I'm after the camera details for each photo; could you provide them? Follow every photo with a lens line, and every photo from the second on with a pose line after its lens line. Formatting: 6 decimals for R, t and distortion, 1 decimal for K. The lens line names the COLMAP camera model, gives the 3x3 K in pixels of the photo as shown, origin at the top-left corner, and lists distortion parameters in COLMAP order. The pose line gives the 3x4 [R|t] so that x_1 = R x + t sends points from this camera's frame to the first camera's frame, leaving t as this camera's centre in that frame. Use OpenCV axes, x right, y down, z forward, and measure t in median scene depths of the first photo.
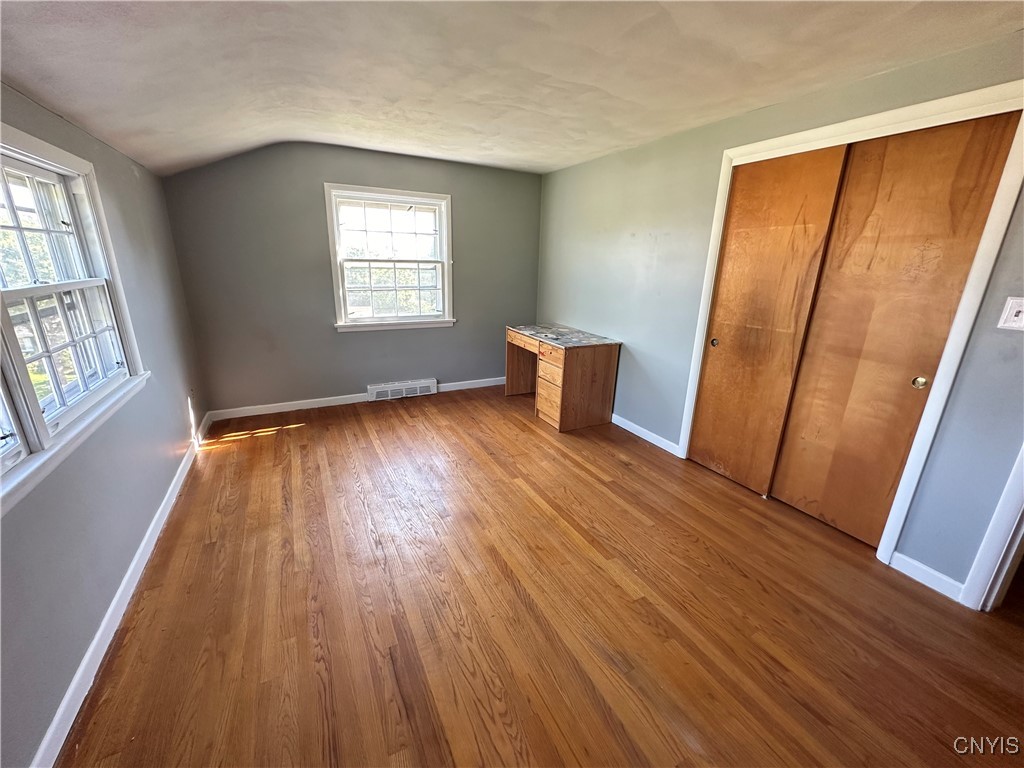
lens RADIAL K [[408.7, 0, 513.9], [0, 408.7, 382.9], [0, 0, 1]] dist [-0.002799, -0.000485]
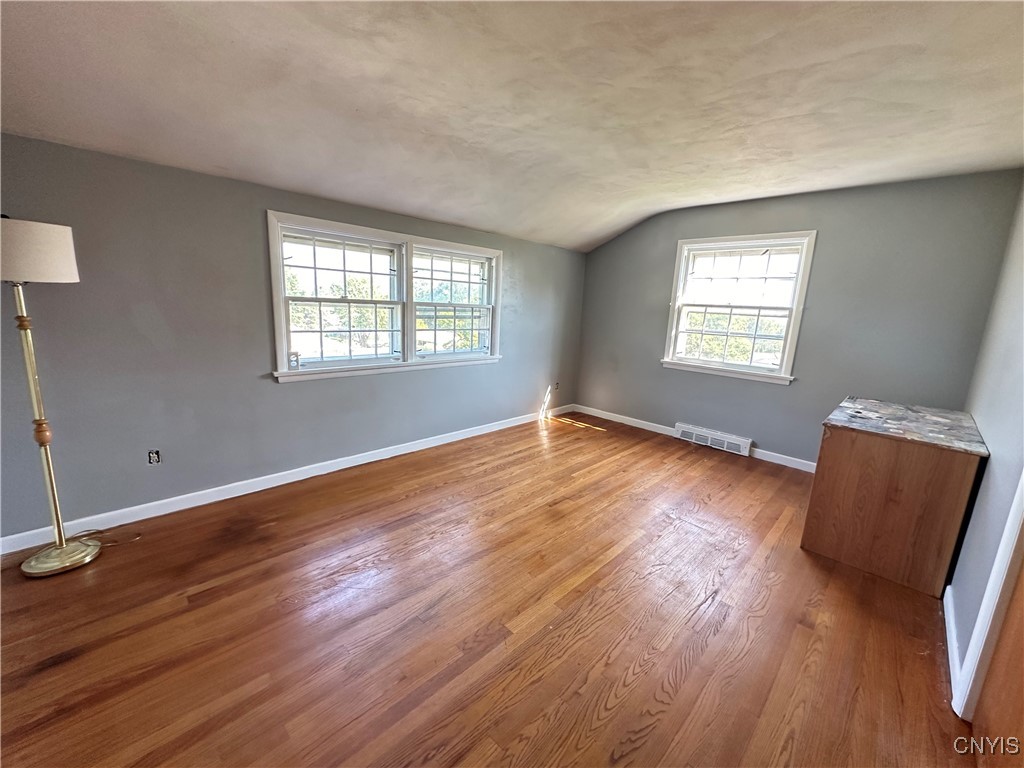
lens RADIAL K [[408.7, 0, 512.9], [0, 408.7, 383.9], [0, 0, 1]] dist [-0.002799, -0.000485]
pose [[0.308199, 0.171776, -0.935685, 0.527414], [-0.311079, 0.947690, 0.071516, -0.033451], [0.899023, 0.269030, 0.345513, 0.262568]]
